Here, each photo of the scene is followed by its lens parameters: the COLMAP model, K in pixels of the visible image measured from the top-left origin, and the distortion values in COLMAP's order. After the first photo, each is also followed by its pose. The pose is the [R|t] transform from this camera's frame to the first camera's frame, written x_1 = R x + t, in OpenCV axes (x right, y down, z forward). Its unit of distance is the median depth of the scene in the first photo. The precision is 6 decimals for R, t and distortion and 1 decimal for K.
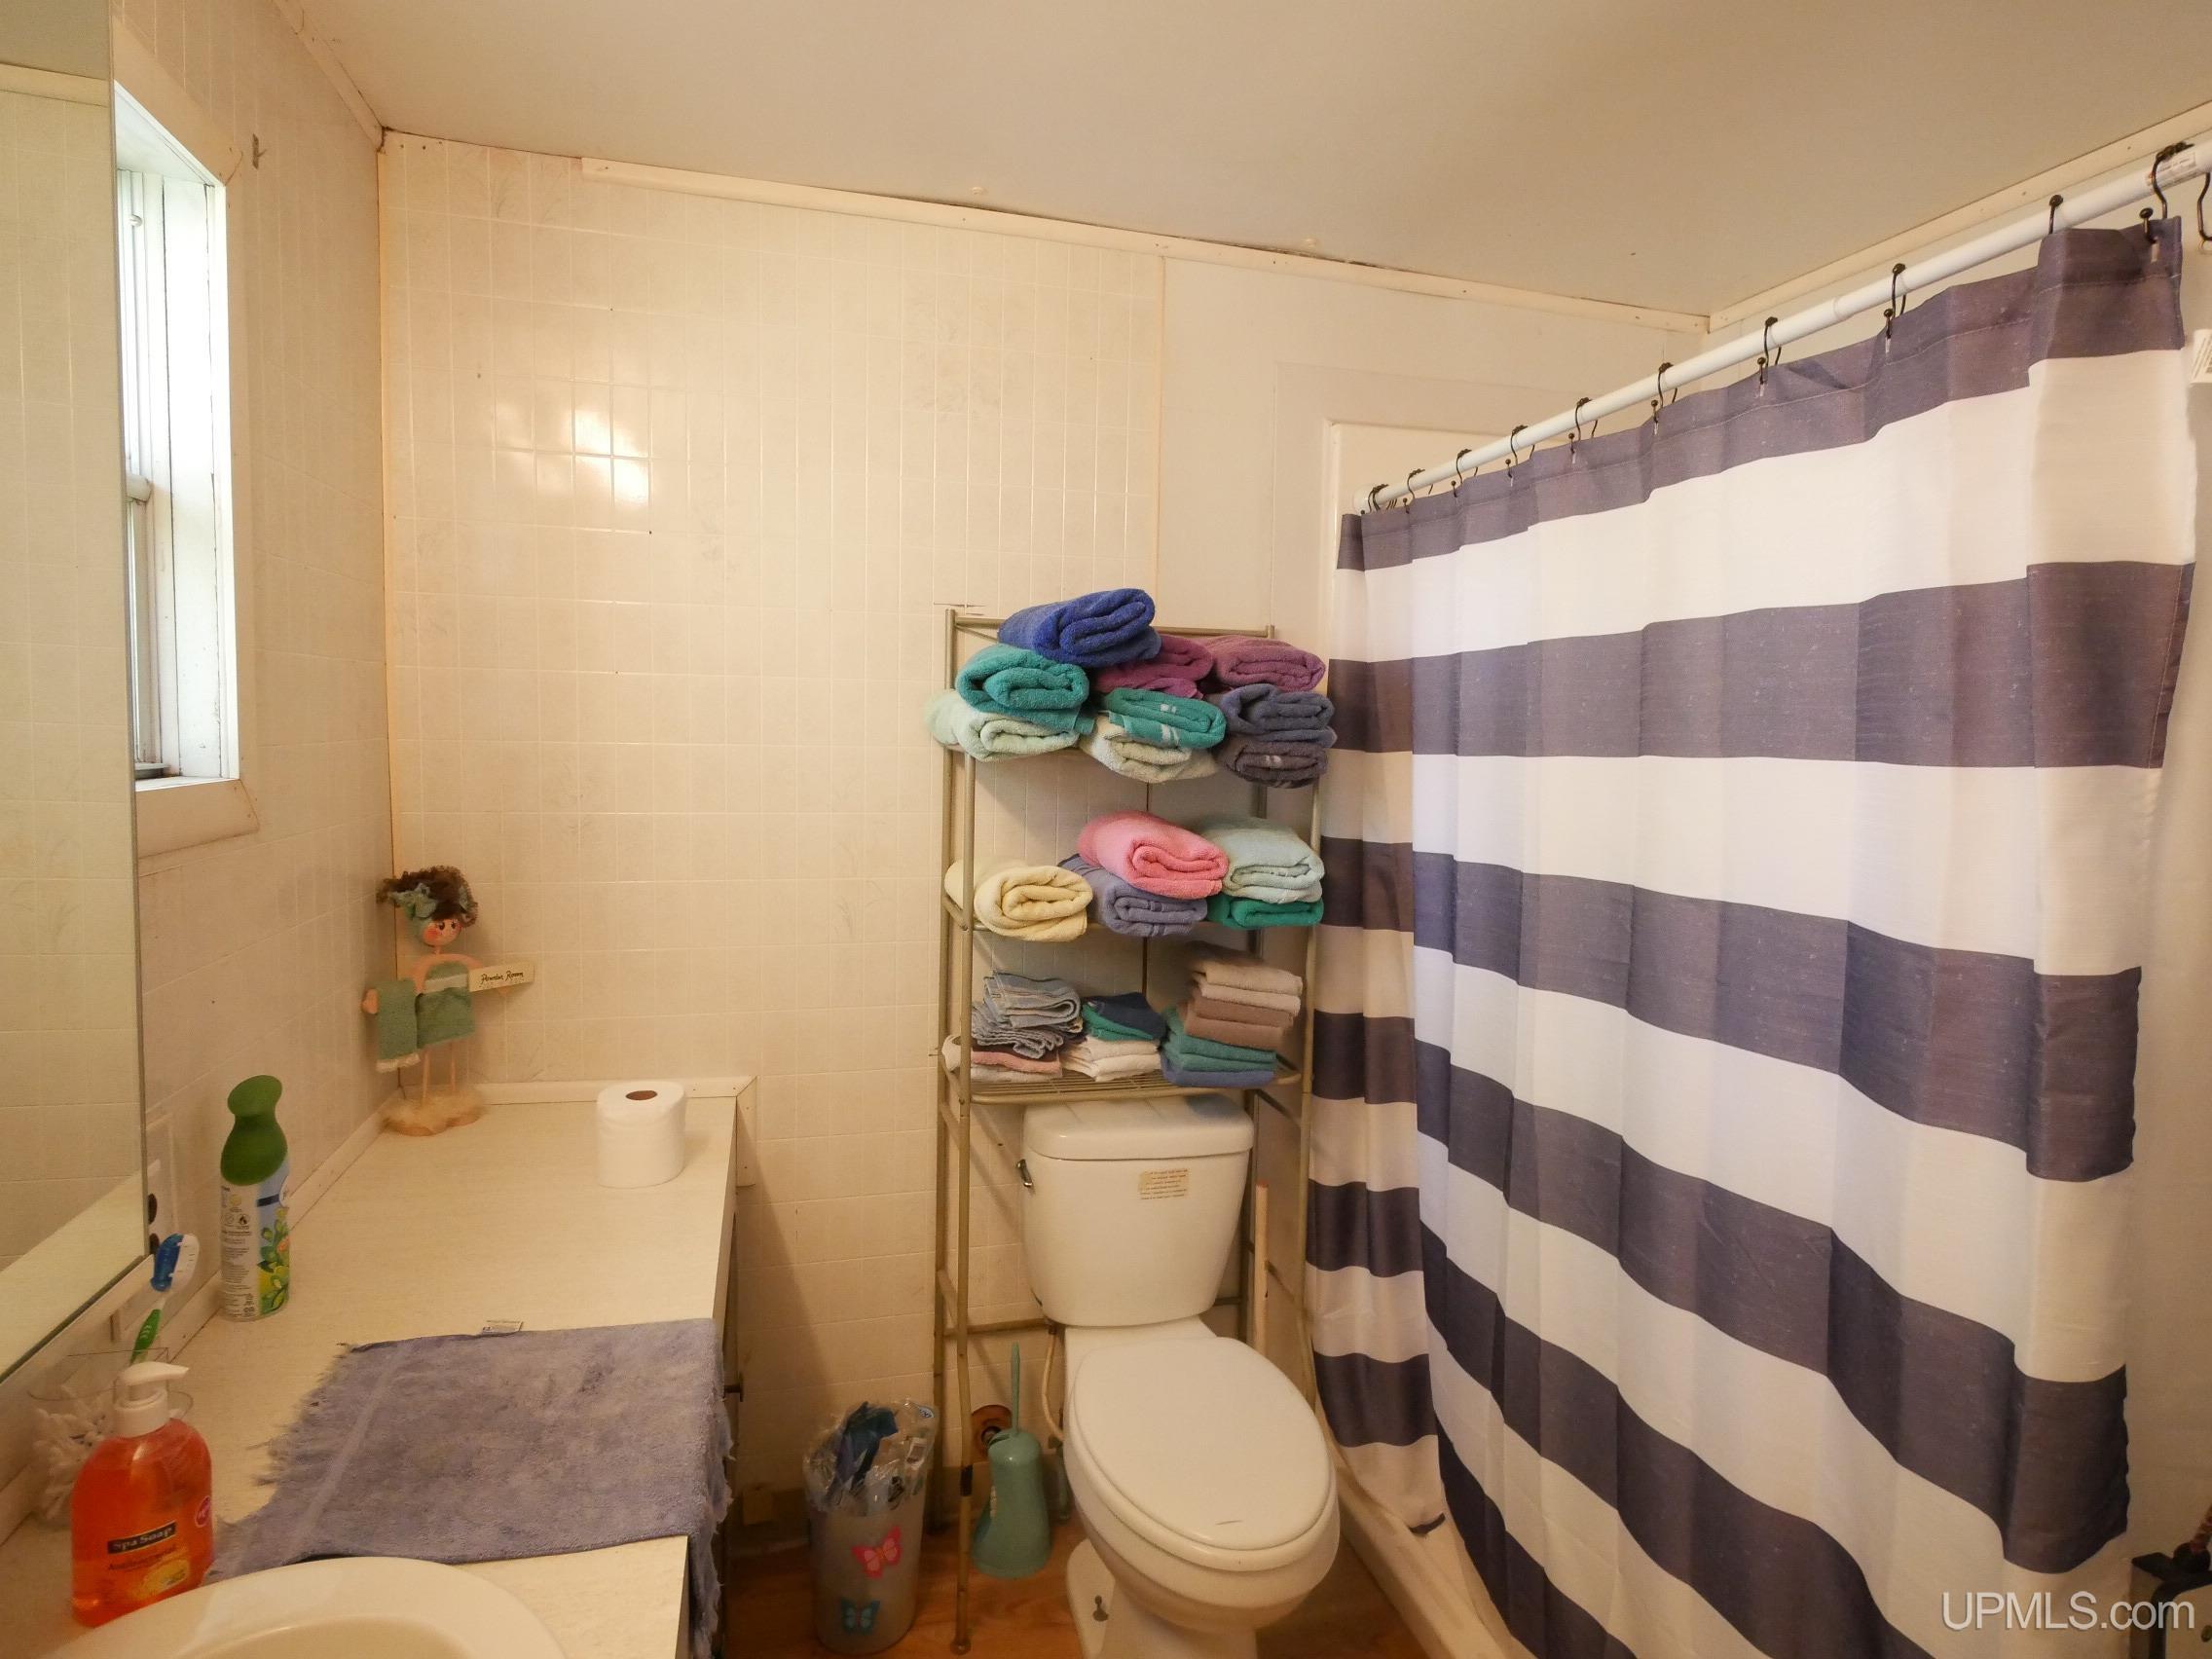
lens RADIAL K [[1172.4, 0, 1104.4], [0, 1172.4, 819.5], [0, 0, 1]] dist [0.000723, -0.000638]
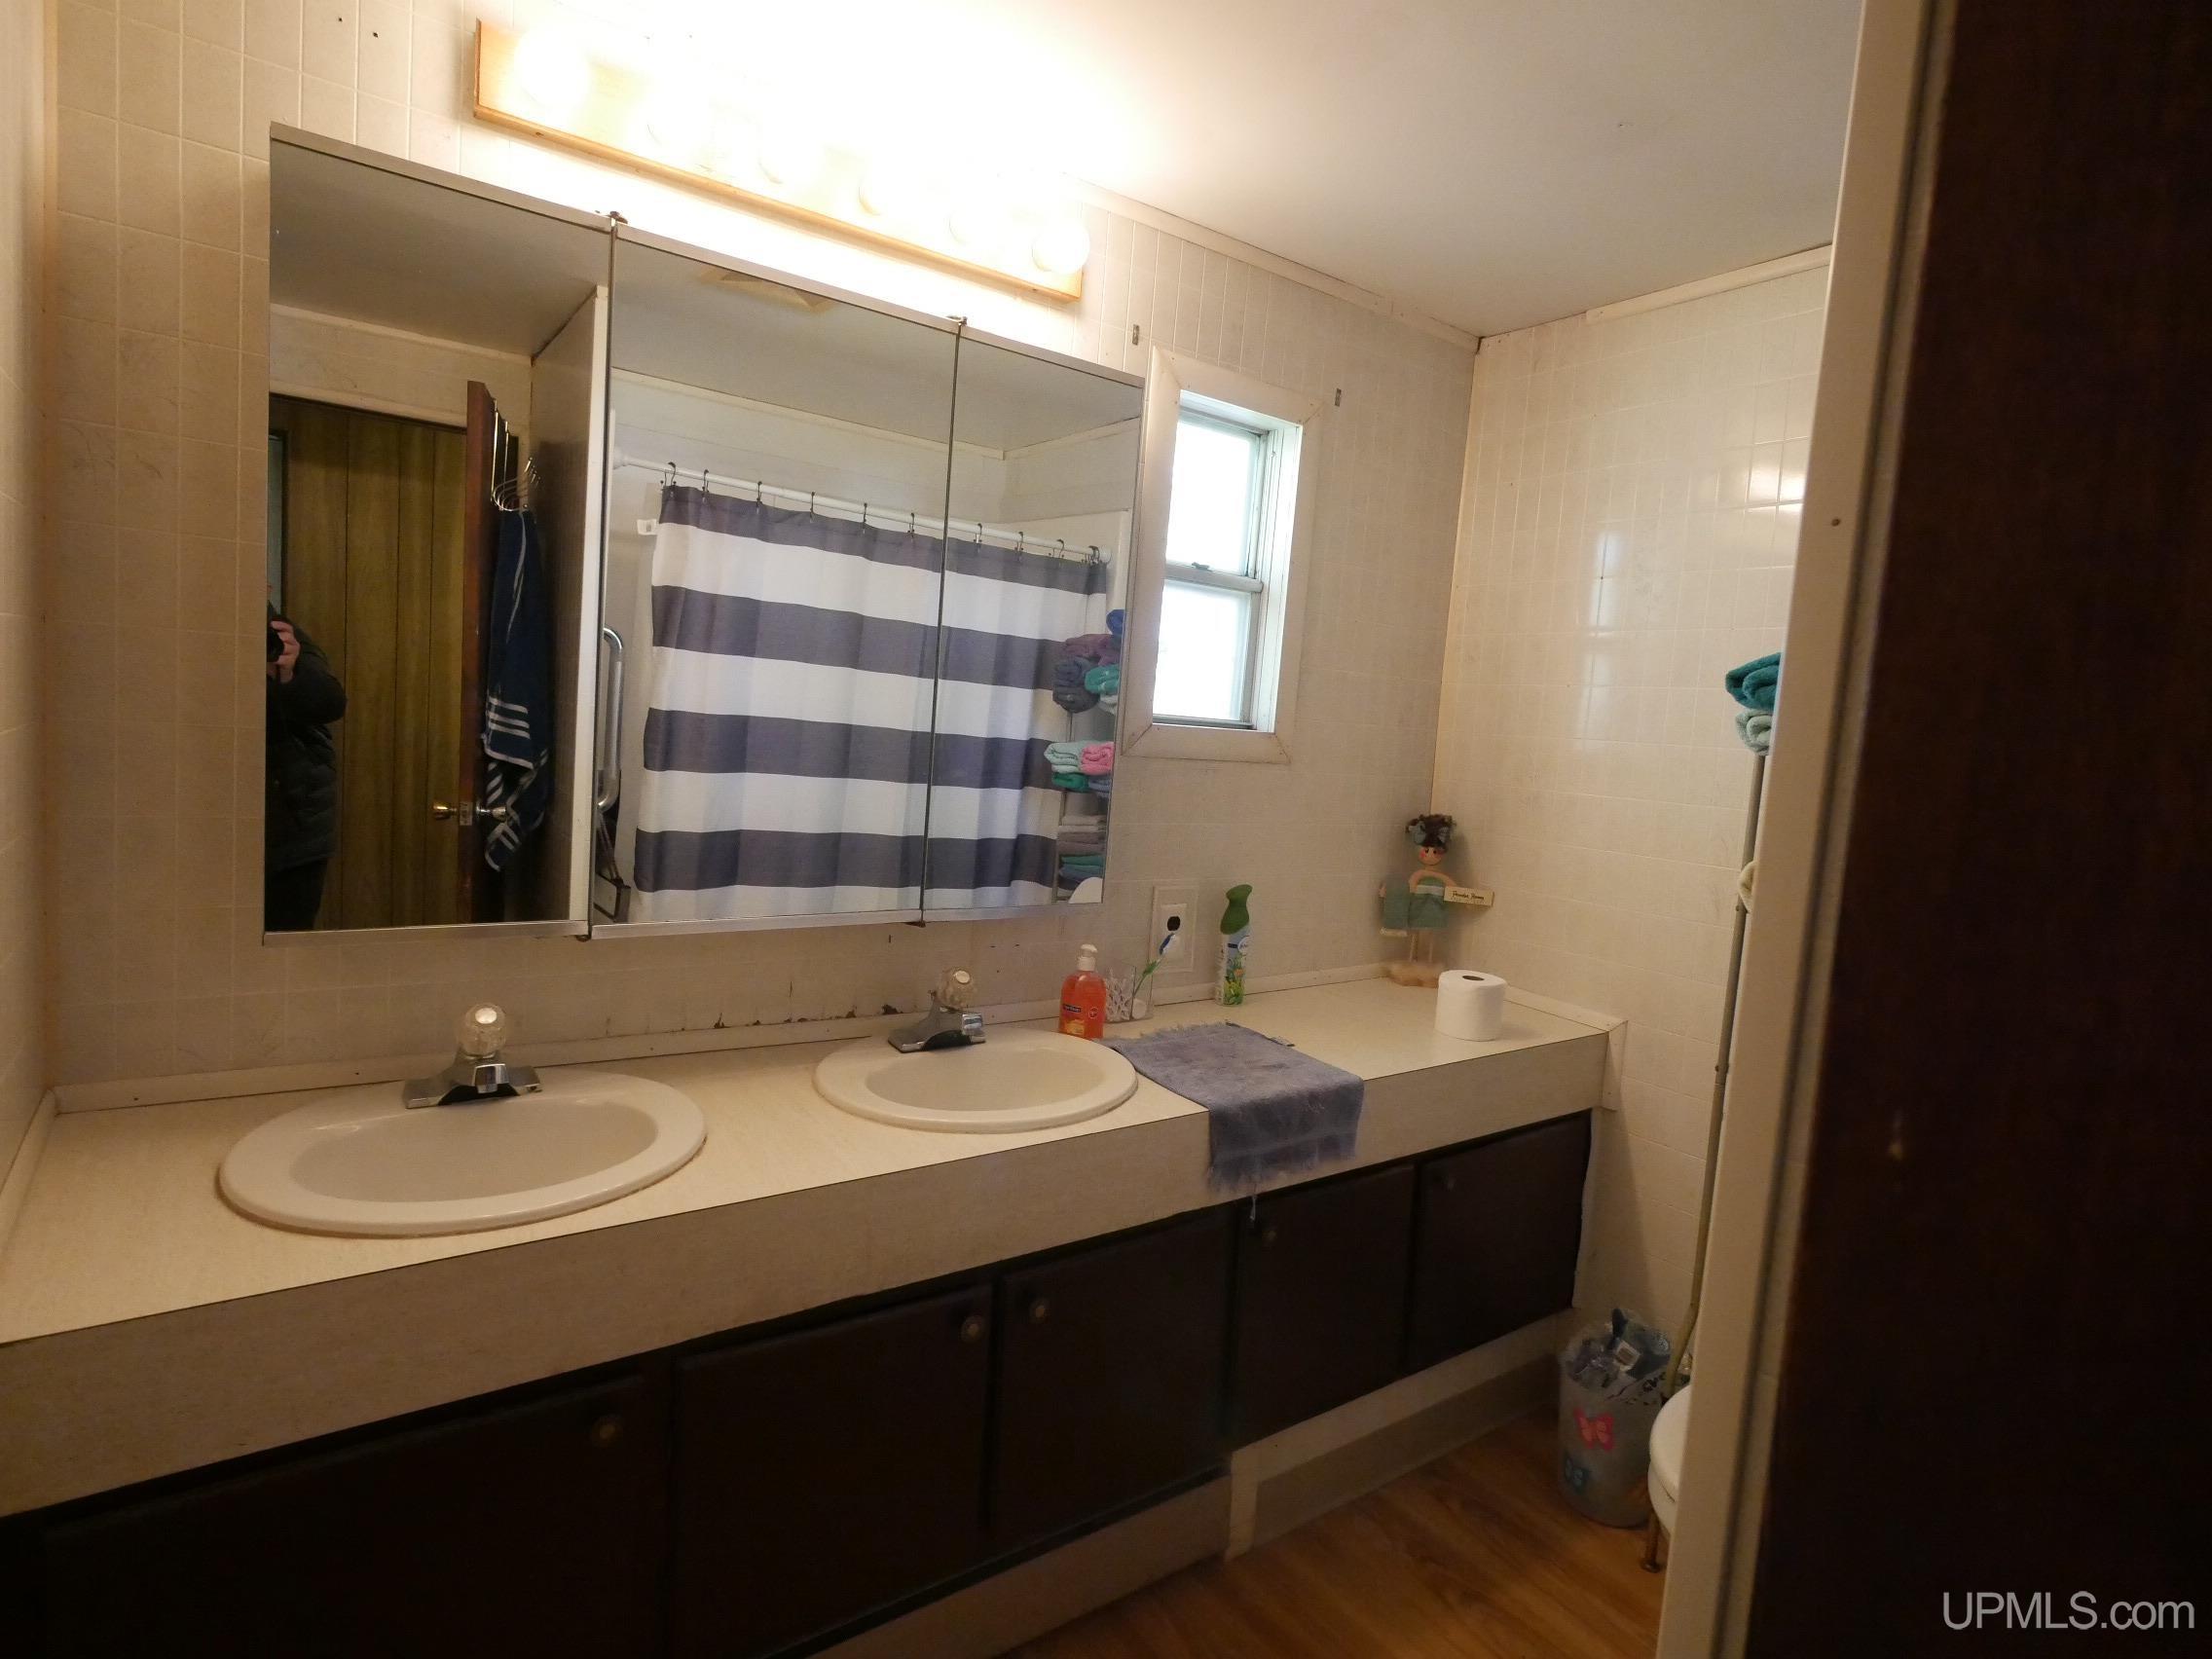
lens RADIAL K [[1172.4, 0, 1104.4], [0, 1172.4, 819.5], [0, 0, 1]] dist [0.000723, -0.000638]
pose [[0.349538, 0.080761, -0.933435, 0.663637], [-0.143569, 0.989129, 0.031818, 0.058584], [0.925857, 0.122891, 0.357333, 0.059009]]
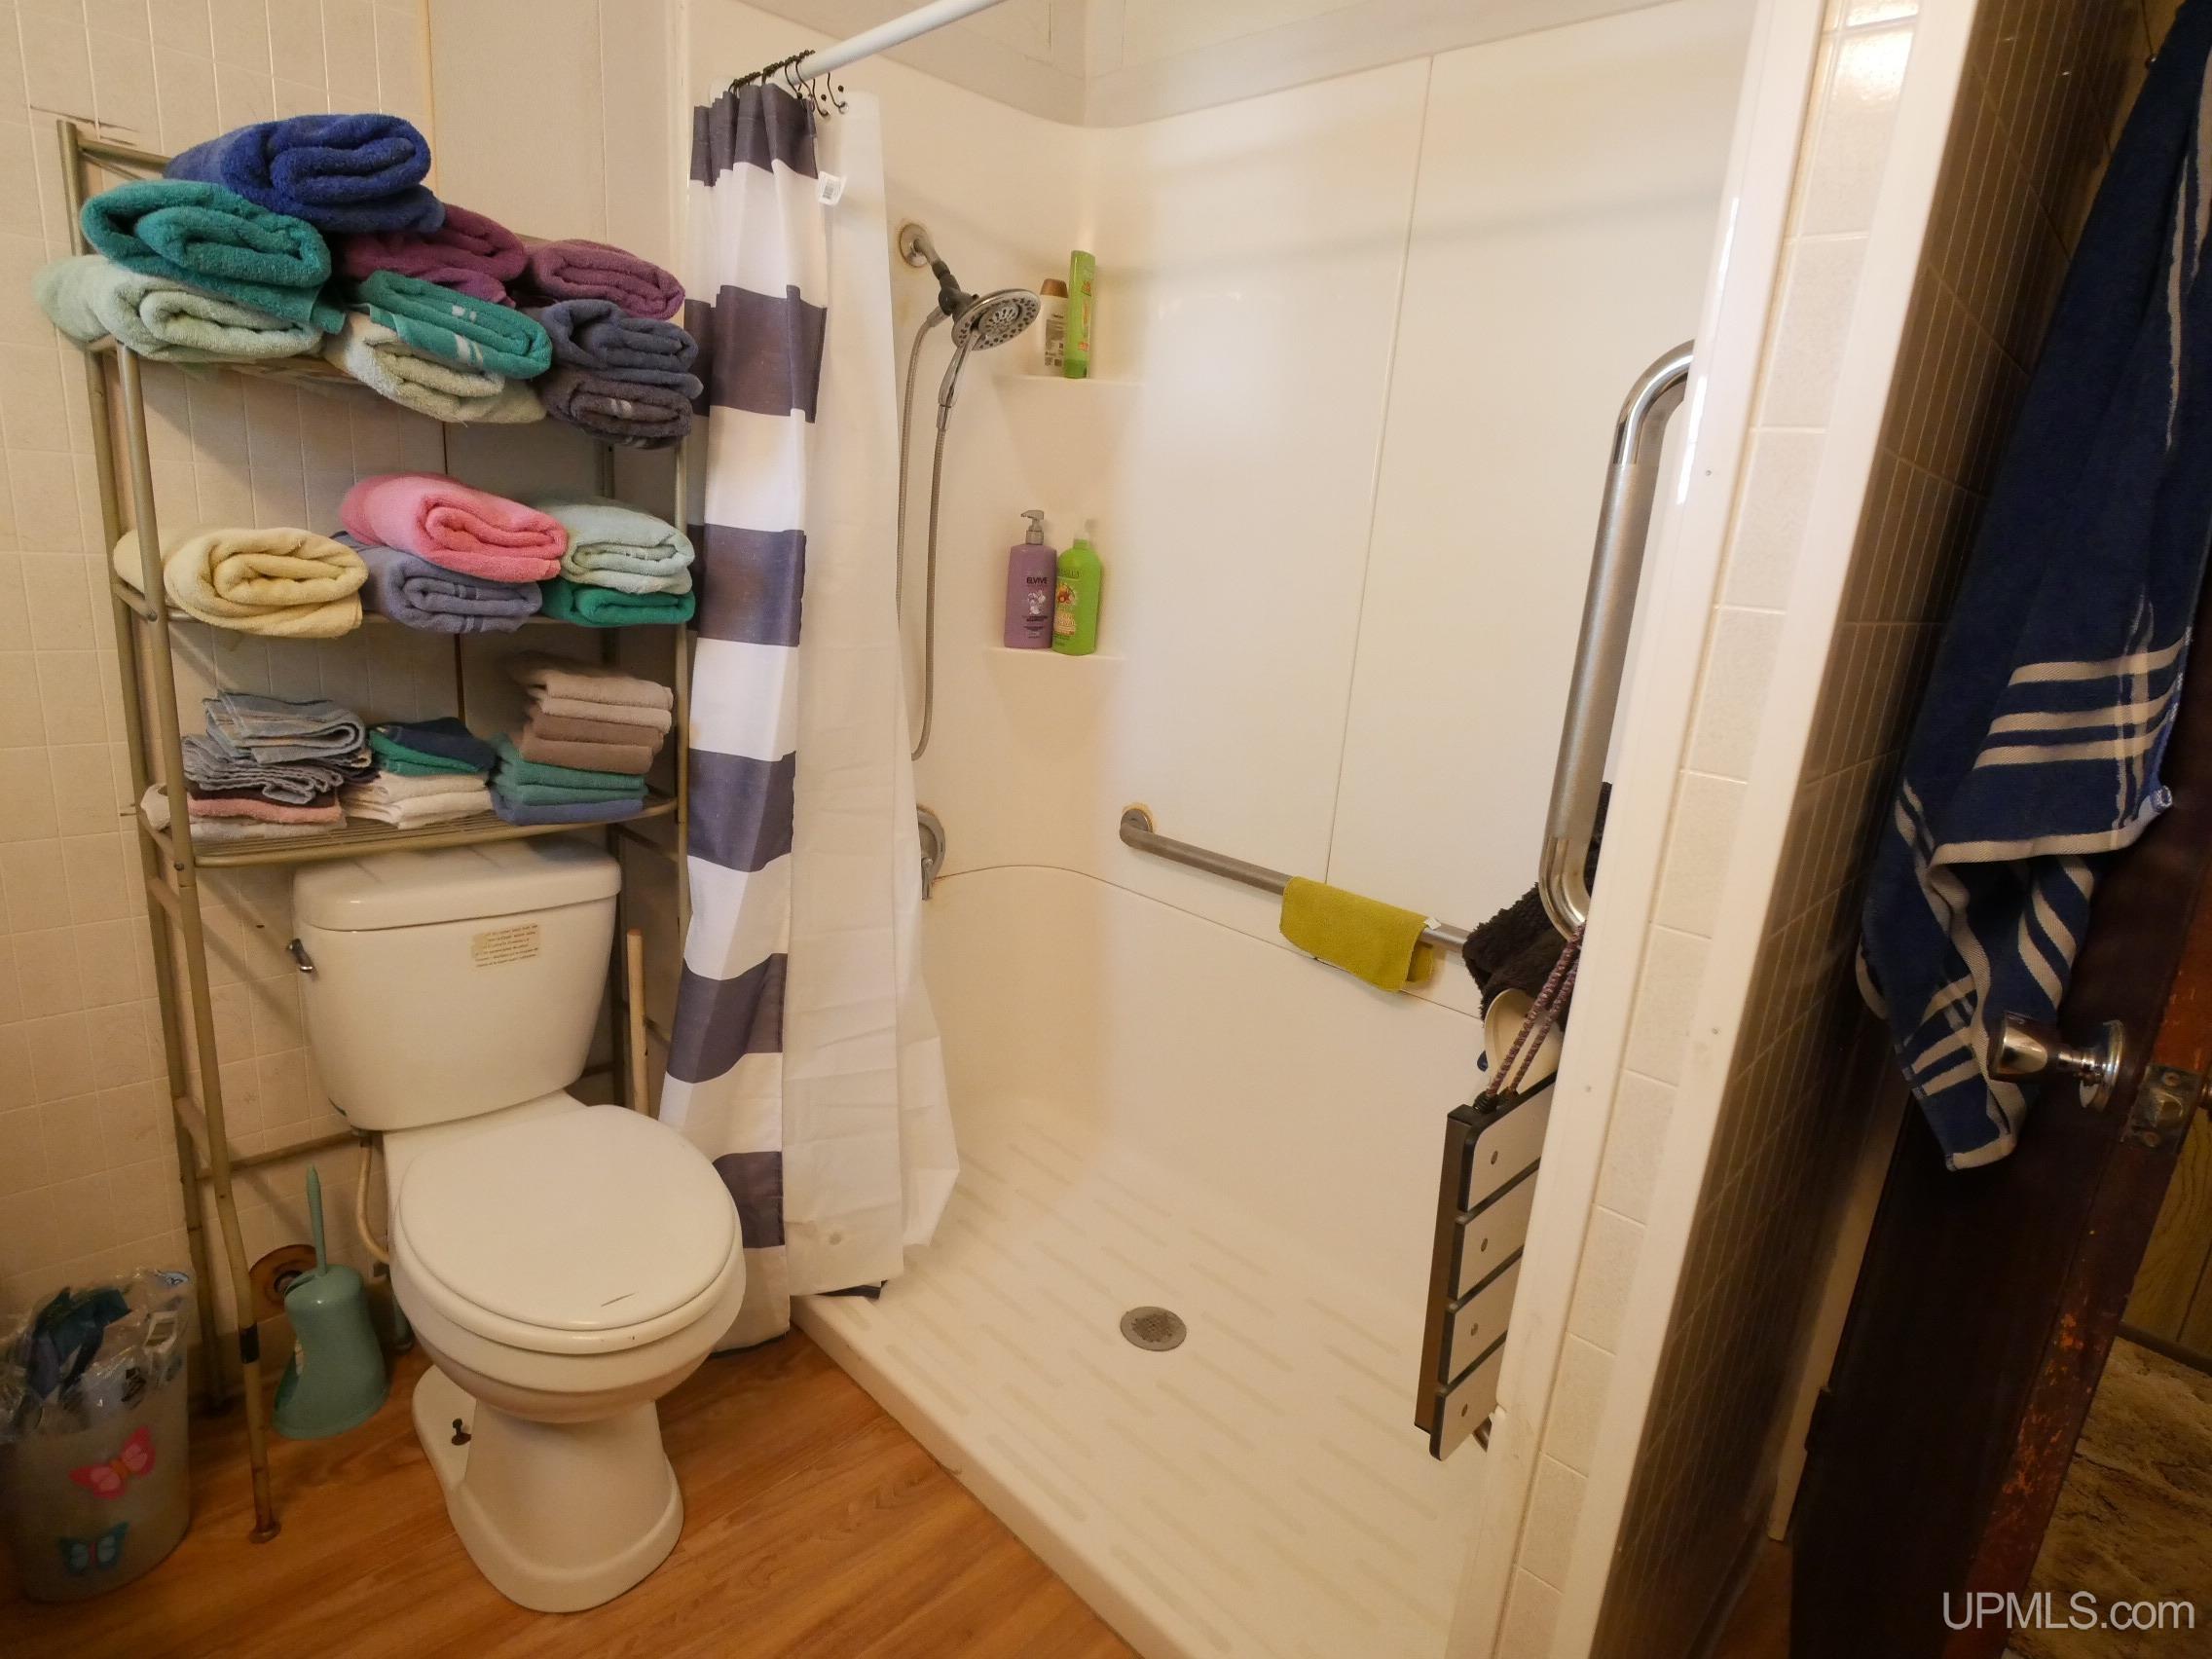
lens RADIAL K [[1172.4, 0, 1104.4], [0, 1172.4, 819.5], [0, 0, 1]] dist [0.000723, -0.000638]
pose [[0.863305, -0.076632, 0.498831, 0.009818], [-0.020566, 0.982242, 0.186489, 0.067629], [-0.504264, -0.171256, 0.846398, 0.119649]]
